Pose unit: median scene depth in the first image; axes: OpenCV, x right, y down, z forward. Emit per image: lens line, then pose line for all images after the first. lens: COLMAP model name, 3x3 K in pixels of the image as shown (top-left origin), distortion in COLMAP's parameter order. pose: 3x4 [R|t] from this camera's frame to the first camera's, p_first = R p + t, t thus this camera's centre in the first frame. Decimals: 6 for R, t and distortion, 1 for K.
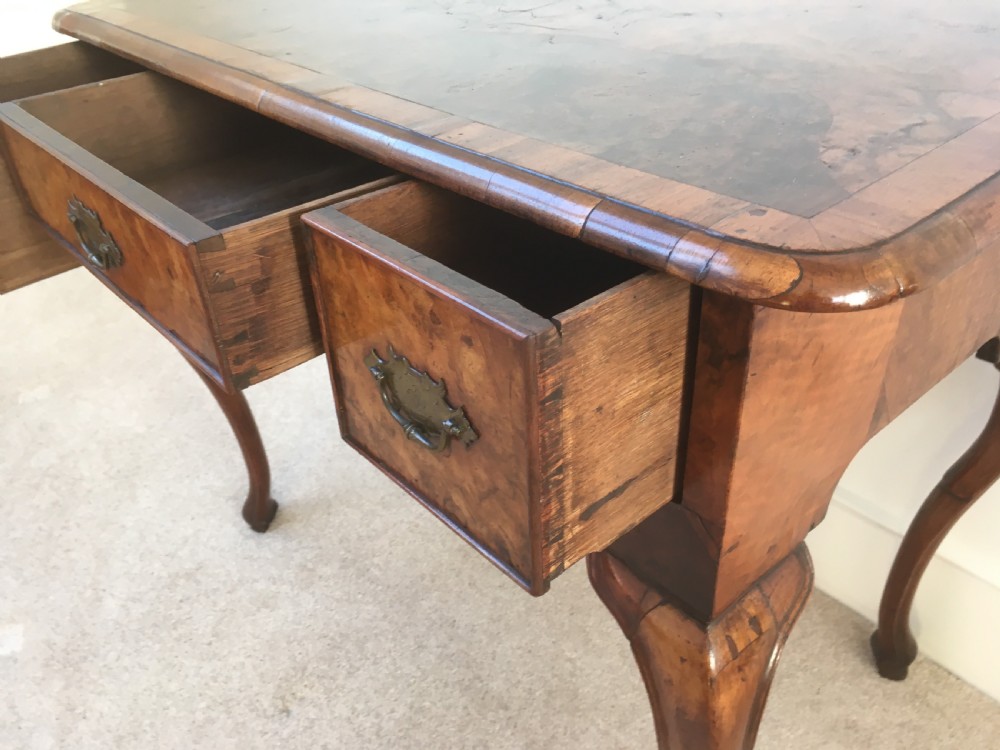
lens RADIAL K [[861.7, 0, 491.0], [0, 861.7, 380.6], [0, 0, 1]] dist [0.075336, -0.100808]
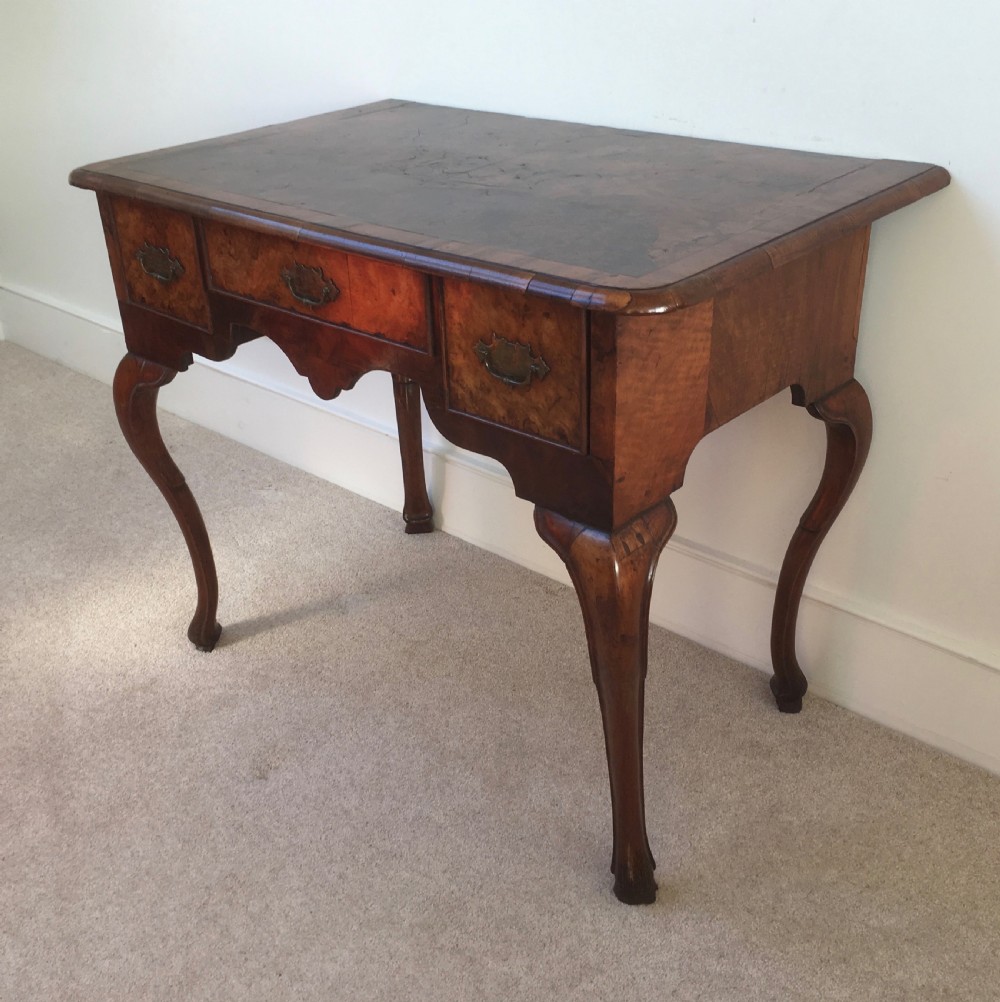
lens RADIAL K [[1218.7, 0, 491.7], [0, 1218.7, 482.0], [0, 0, 1]] dist [0.053837, 0.000000]
pose [[0.992278, -0.038611, 0.117869, -0.133734], [0.054091, 0.989893, -0.131097, 0.260728], [-0.111616, 0.136460, 0.984338, -0.694516]]
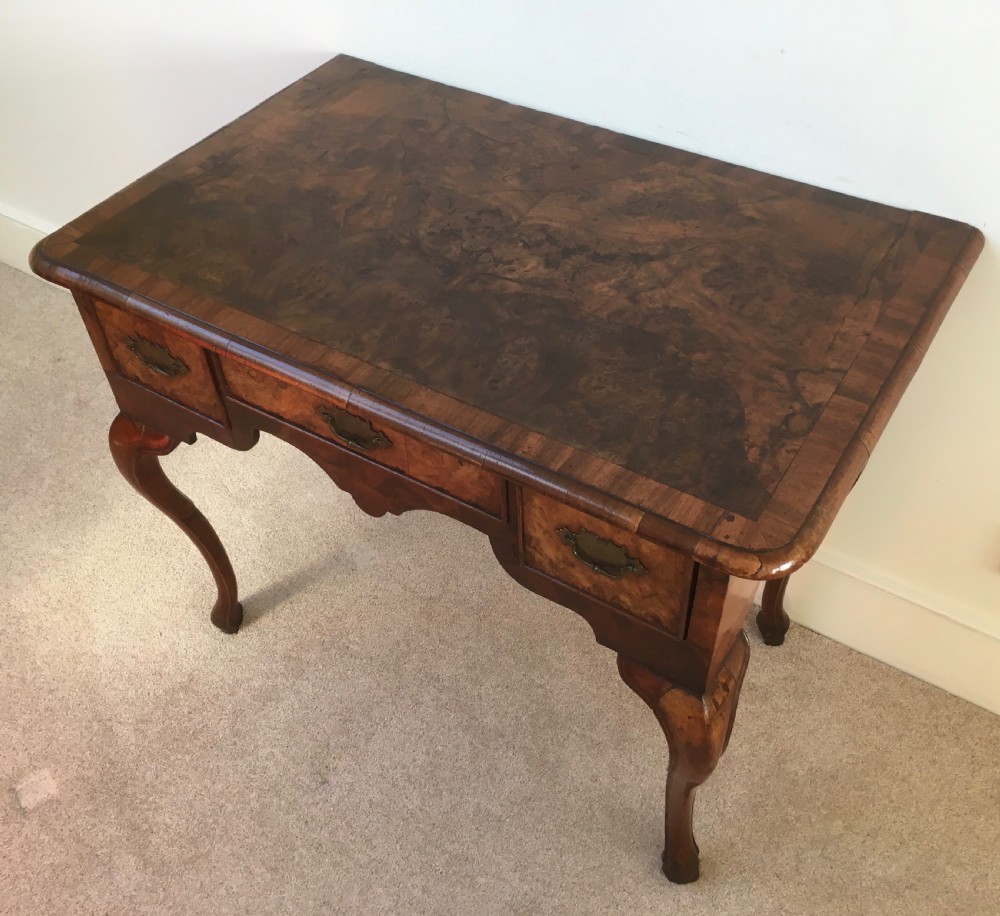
lens RADIAL K [[1054.8, 0, 516.1], [0, 1054.8, 470.2], [0, 0, 1]] dist [0.048711, 0.000000]
pose [[0.955291, -0.185794, 0.230000, -0.276036], [0.138751, 0.968630, 0.206165, -0.349663], [-0.261089, -0.165035, 0.951102, -0.452213]]
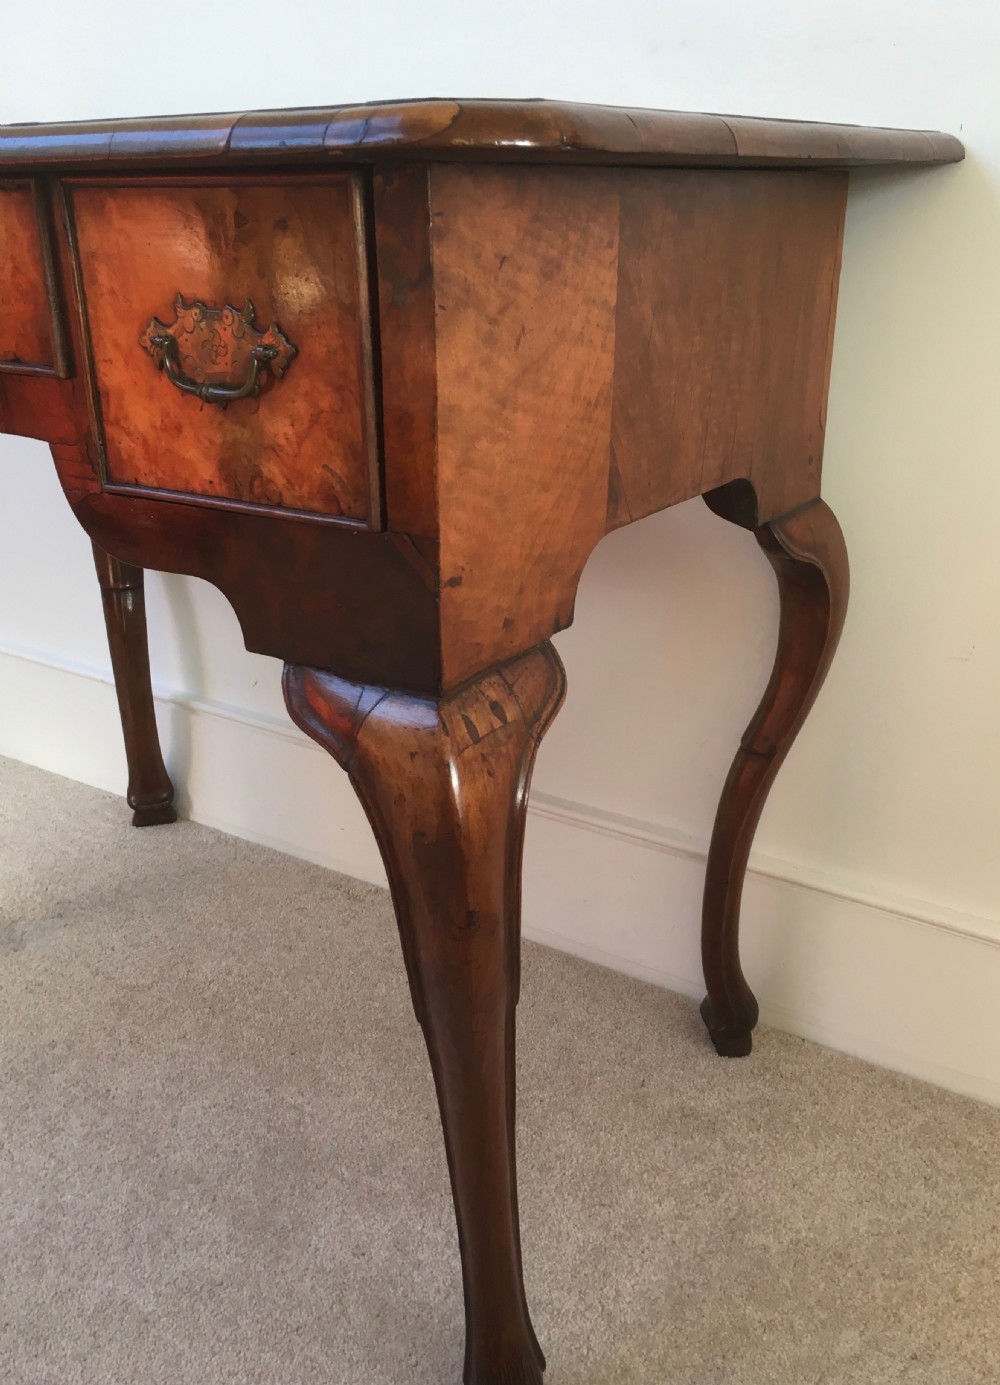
lens RADIAL K [[1317.4, 0, 520.0], [0, 1317.4, 702.2], [0, 0, 1]] dist [0.042138, 0.000000]
pose [[0.959308, -0.057566, 0.276433, -0.006361], [0.118543, 0.970651, -0.209249, 0.299186], [-0.256274, 0.233503, 0.937976, -0.081208]]
